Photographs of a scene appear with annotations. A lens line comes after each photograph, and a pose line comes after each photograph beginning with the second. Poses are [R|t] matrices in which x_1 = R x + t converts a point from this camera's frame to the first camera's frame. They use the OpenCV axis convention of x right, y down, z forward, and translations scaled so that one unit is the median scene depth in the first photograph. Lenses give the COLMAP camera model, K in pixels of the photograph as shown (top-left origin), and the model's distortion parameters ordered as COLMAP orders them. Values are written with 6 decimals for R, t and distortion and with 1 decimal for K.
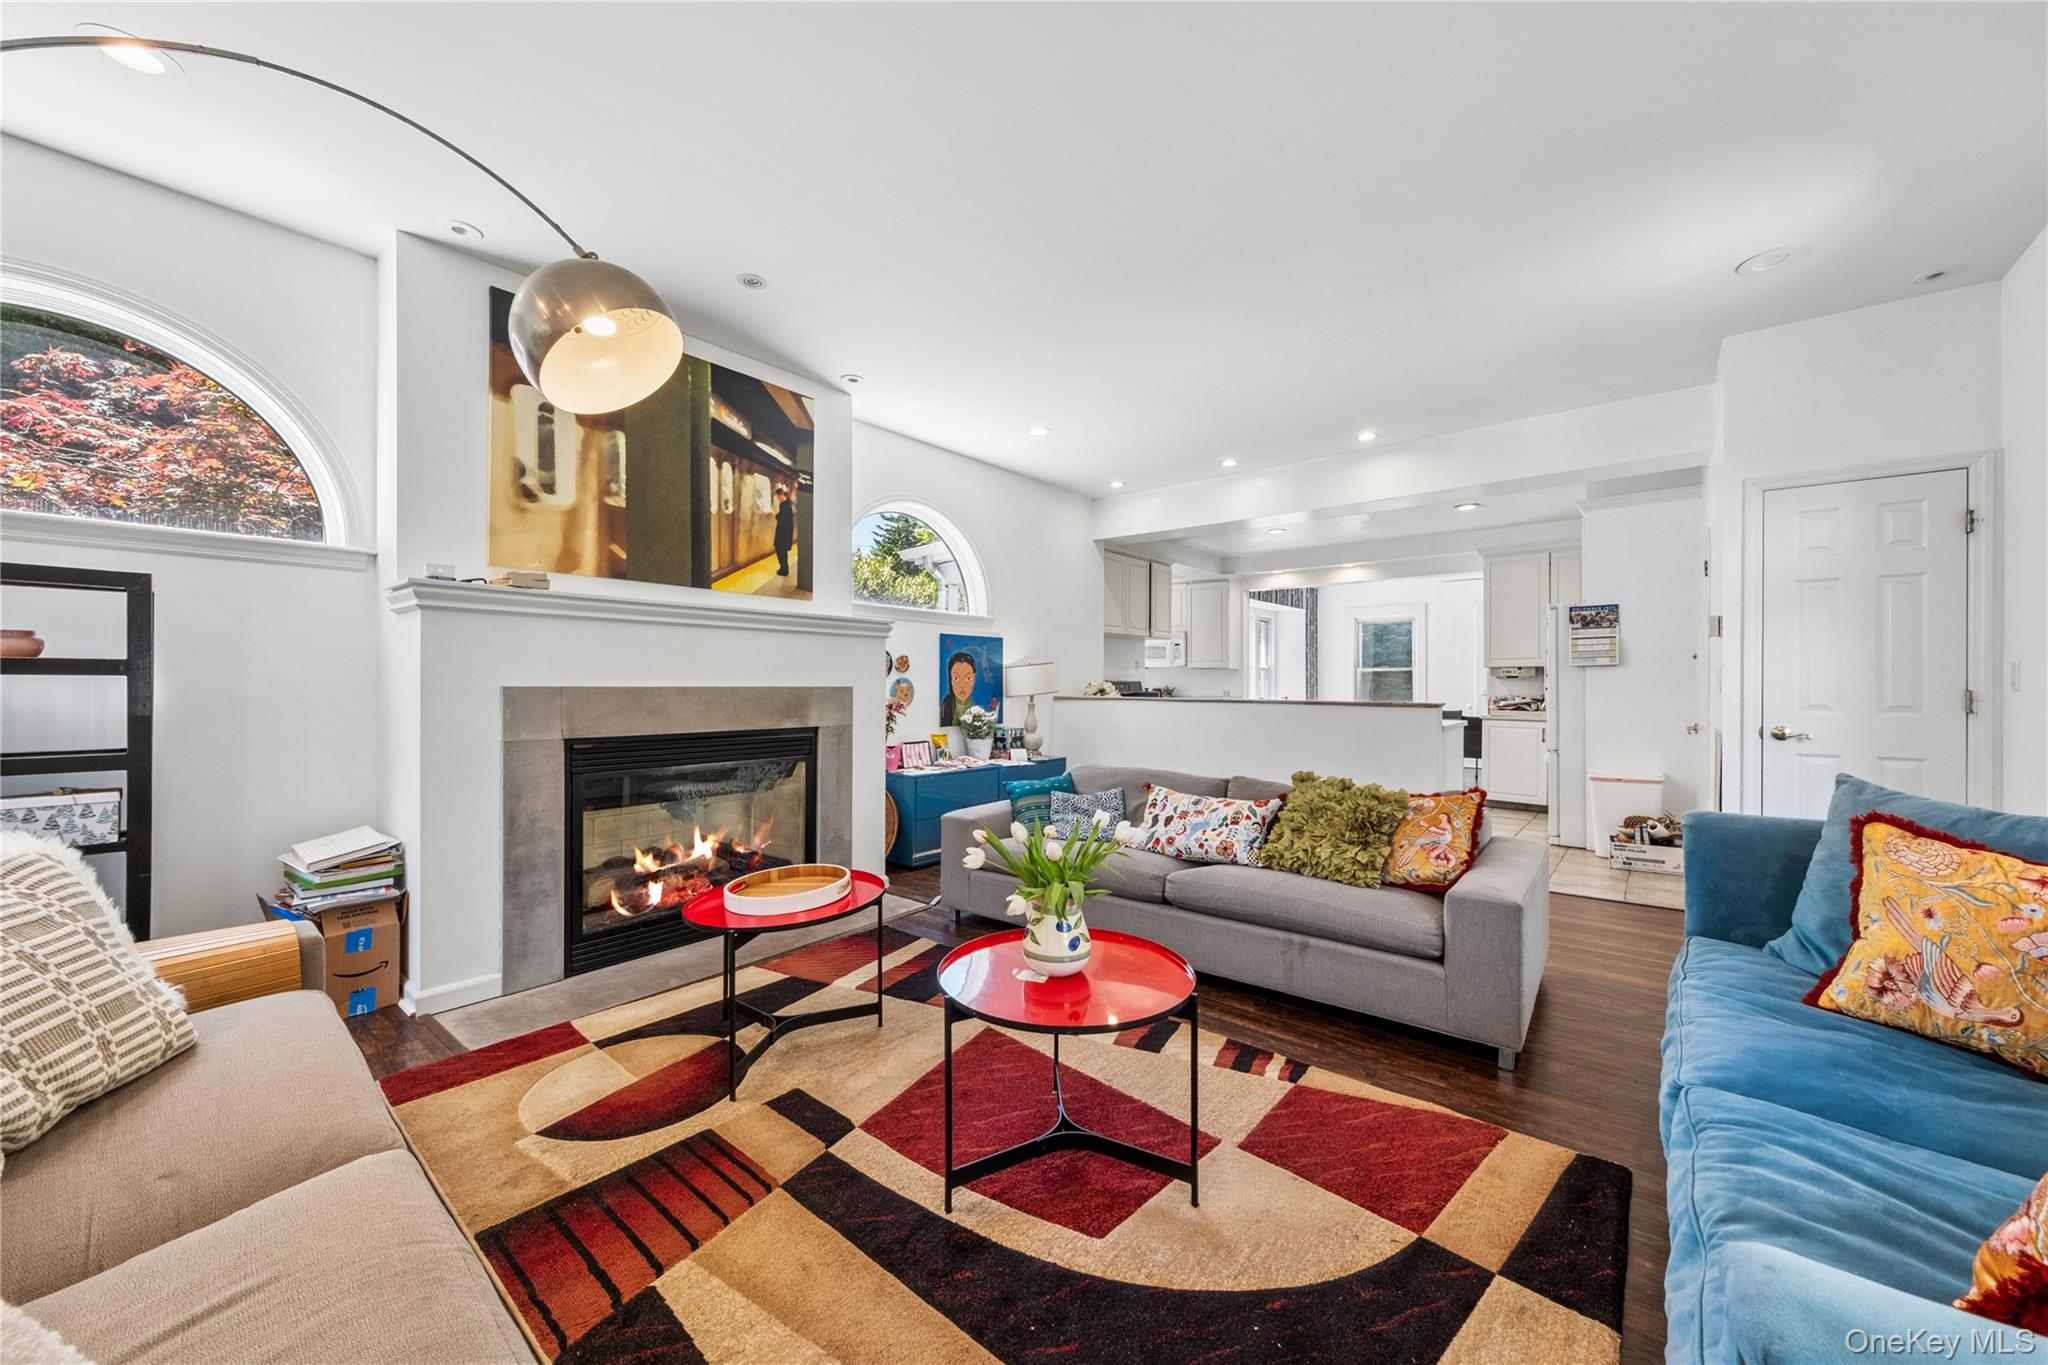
lens RADIAL K [[778.1, 0, 1024.3], [0, 778.1, 687.4], [0, 0, 1]] dist [0.012840, -0.002576]
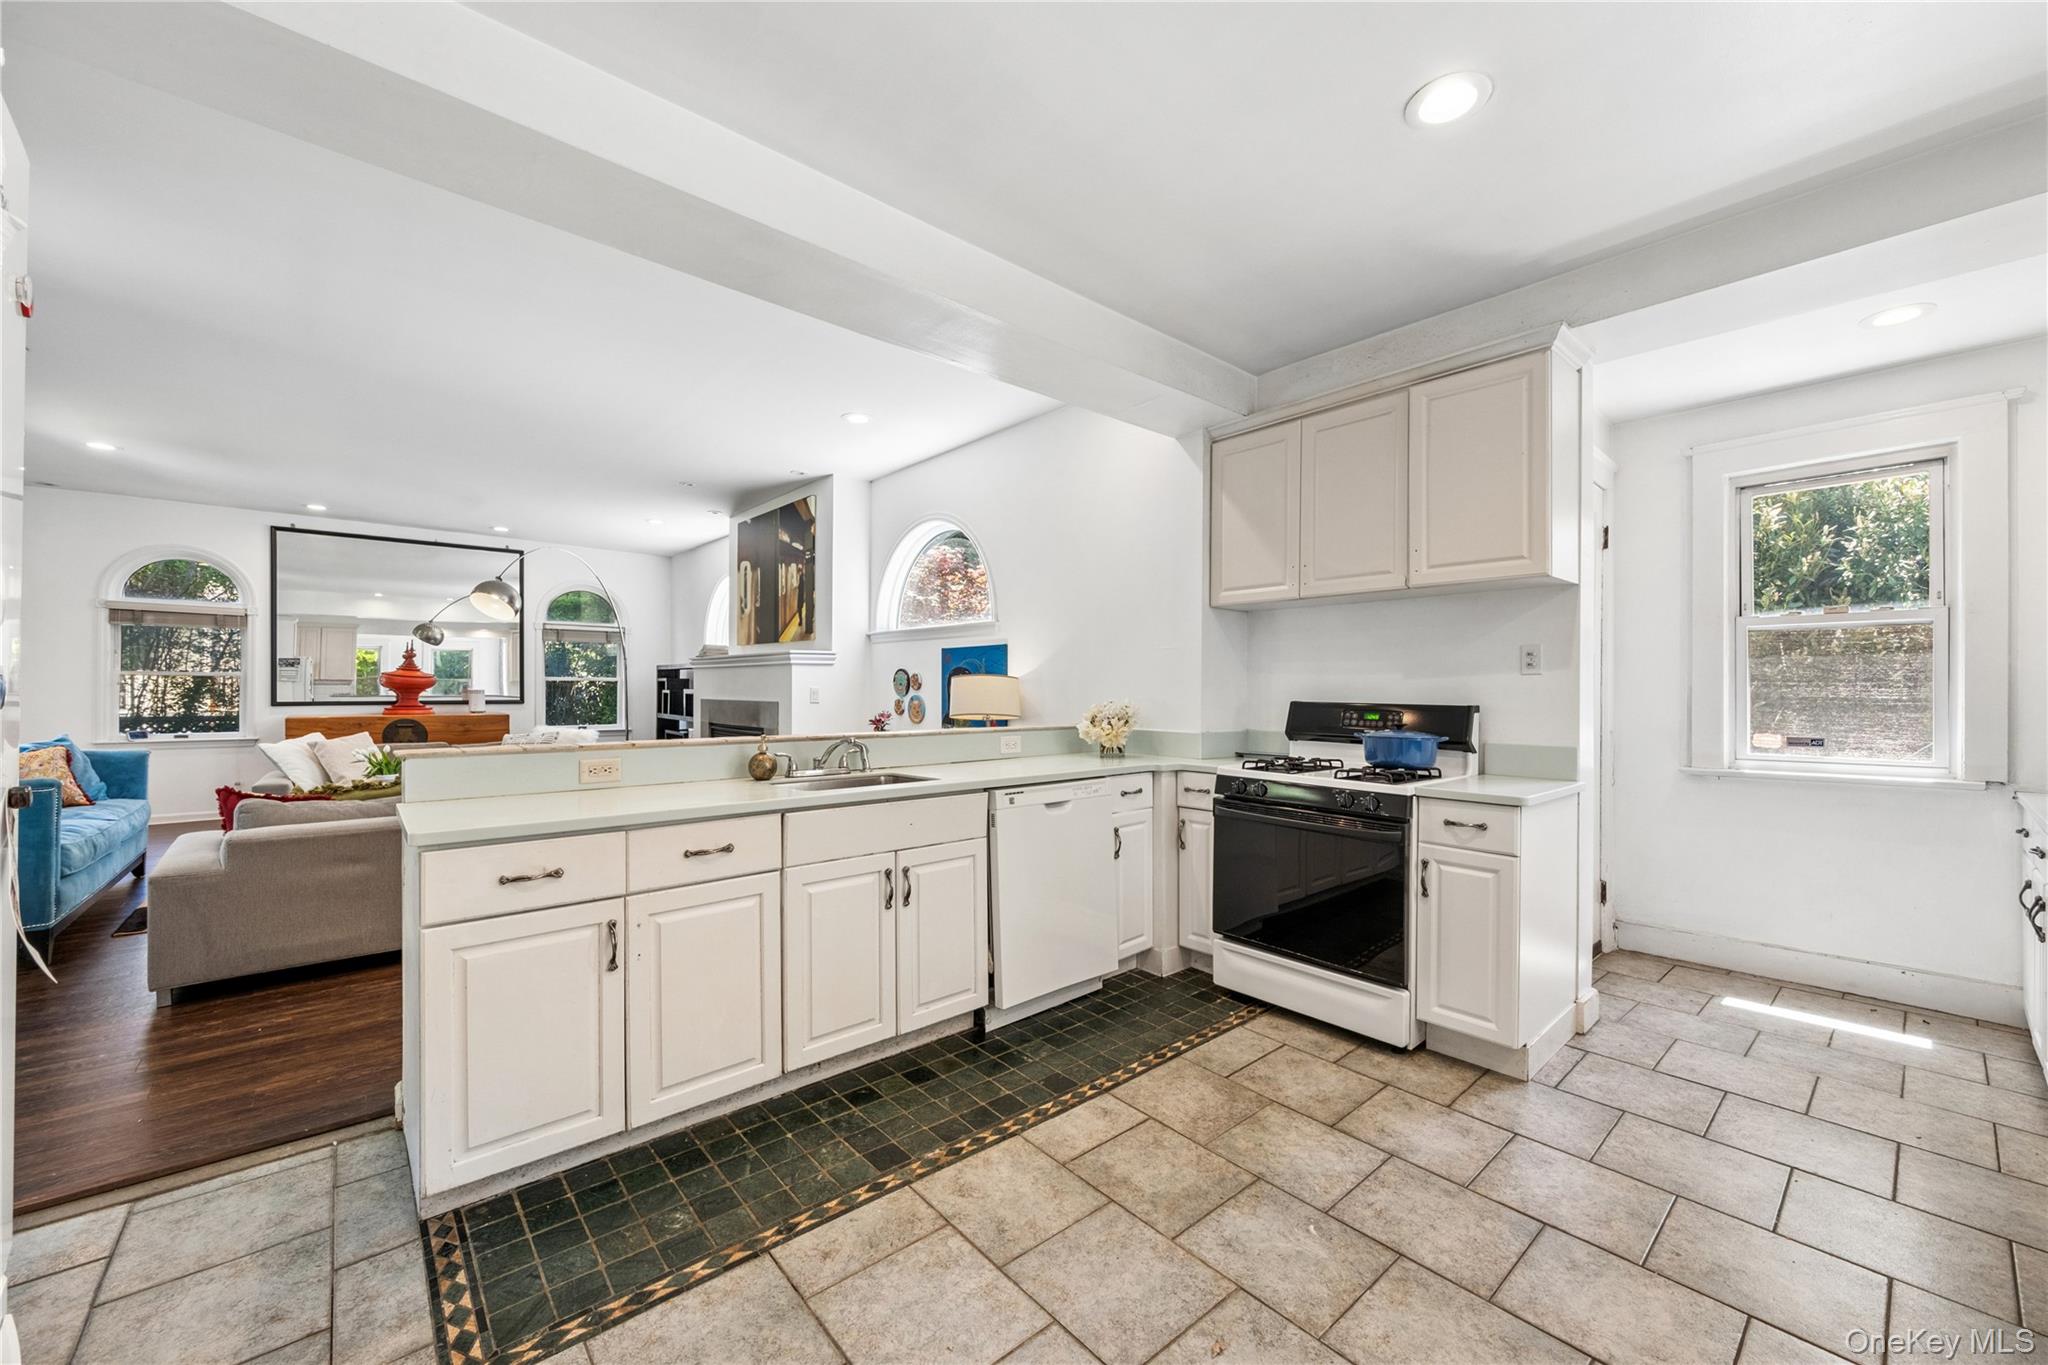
lens RADIAL K [[794.5, 0, 1026.9], [0, 794.5, 690.7], [0, 0, 1]] dist [0.007084, -0.002485]
pose [[-0.170271, -0.005401, -0.985383, 1.299374], [-0.013268, 0.999907, -0.003188, -0.025213], [0.985308, 0.012531, -0.170326, 1.983427]]
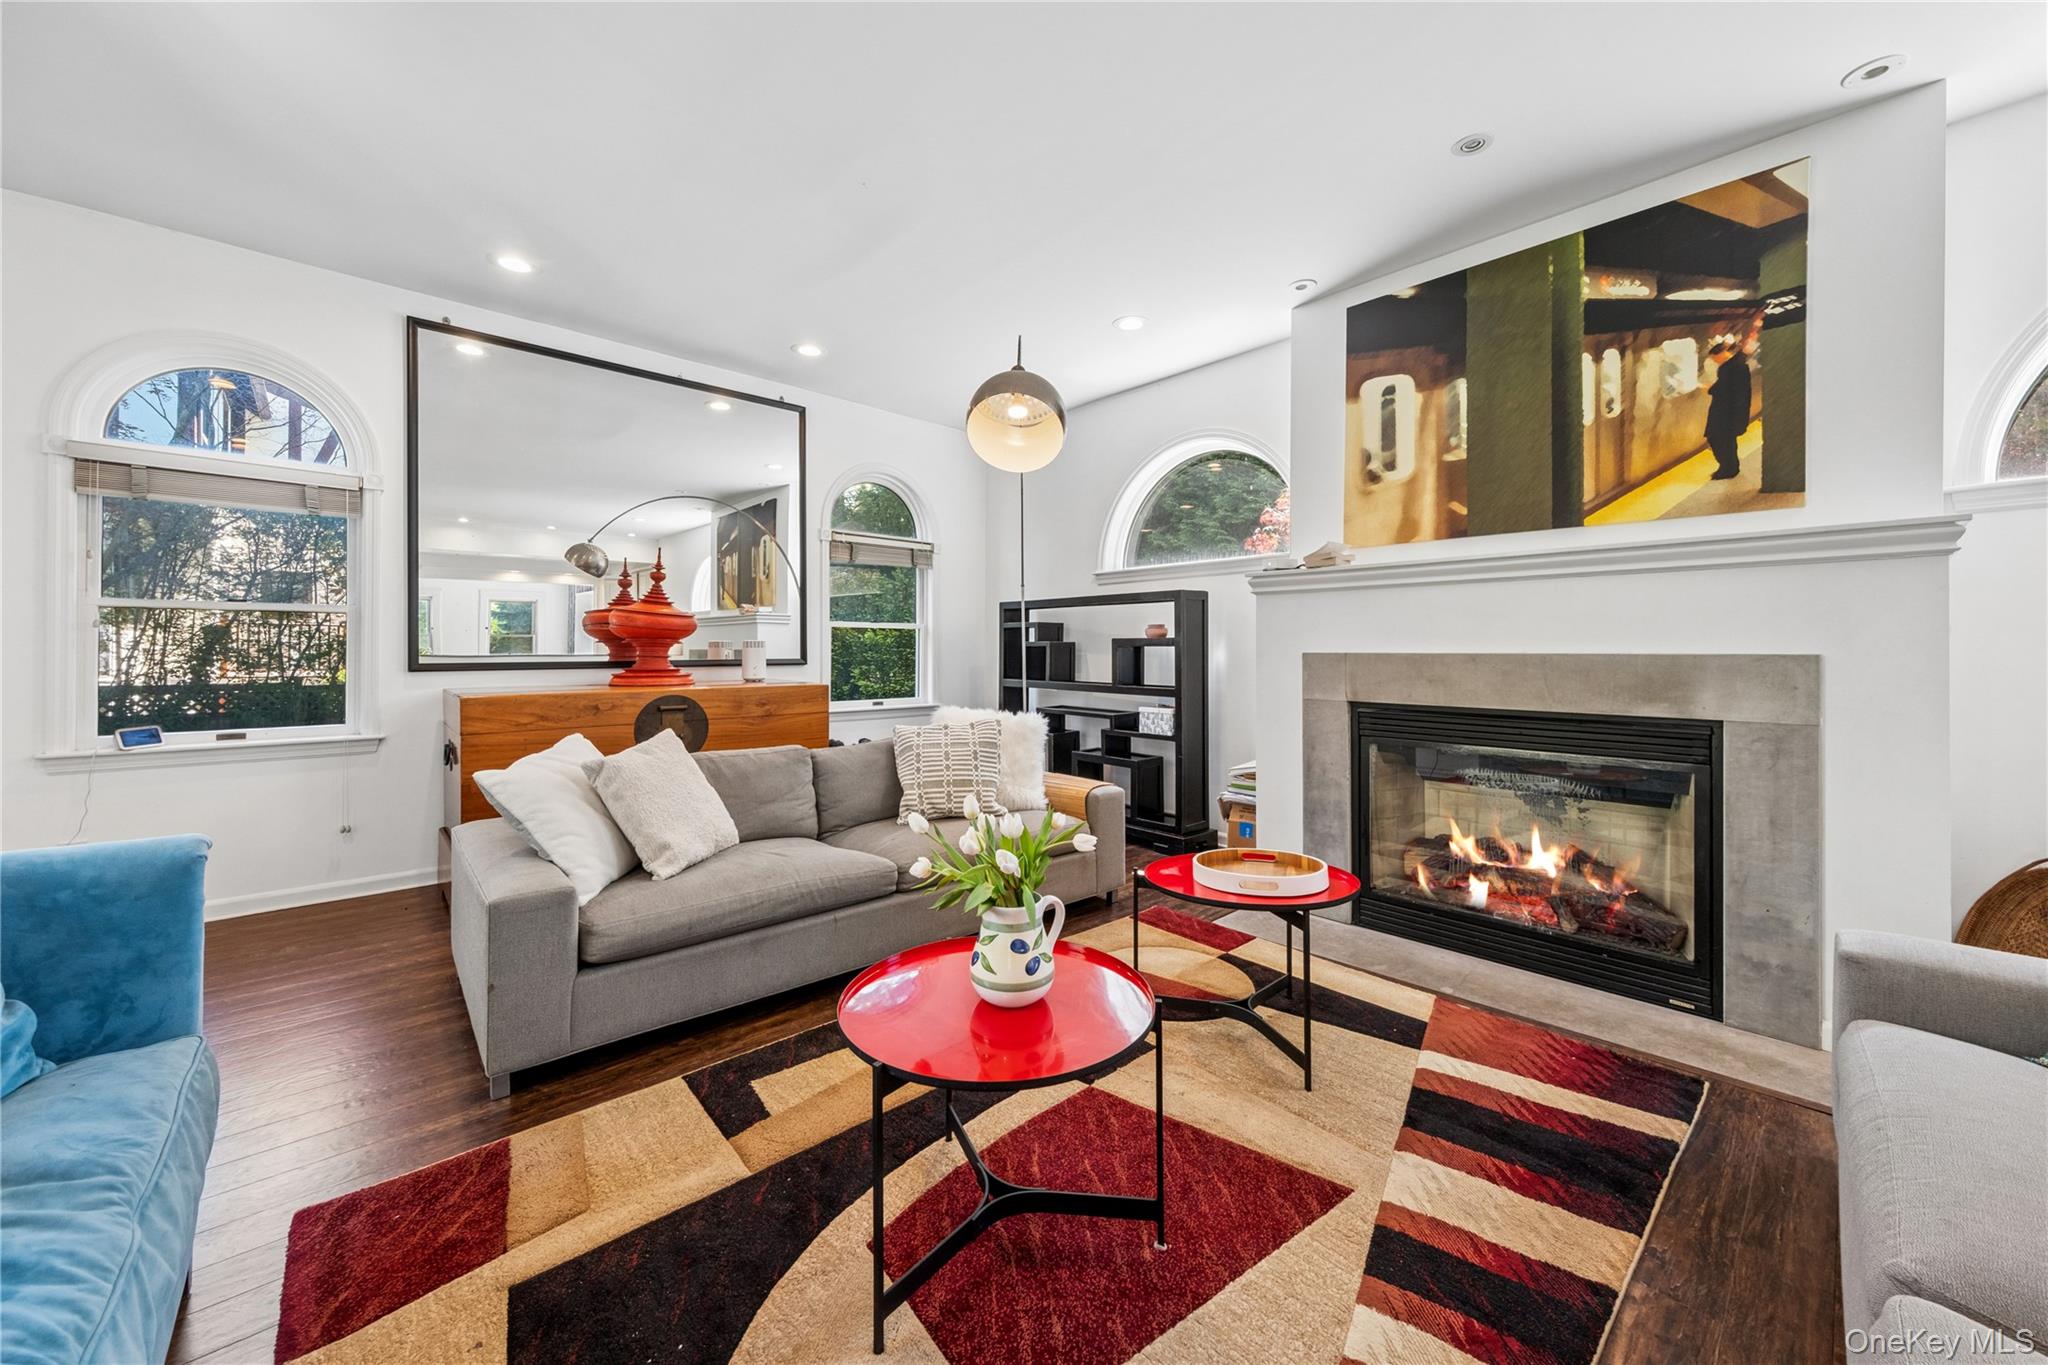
lens RADIAL K [[778.1, 0, 1038.1], [0, 778.1, 649.2], [0, 0, 1]] dist [0.012840, -0.002576]
pose [[-0.148329, -0.007470, -0.988910, 0.472415], [-0.008752, 0.999942, -0.006241, 0.004149], [0.988899, 0.007729, -0.148386, 0.641299]]
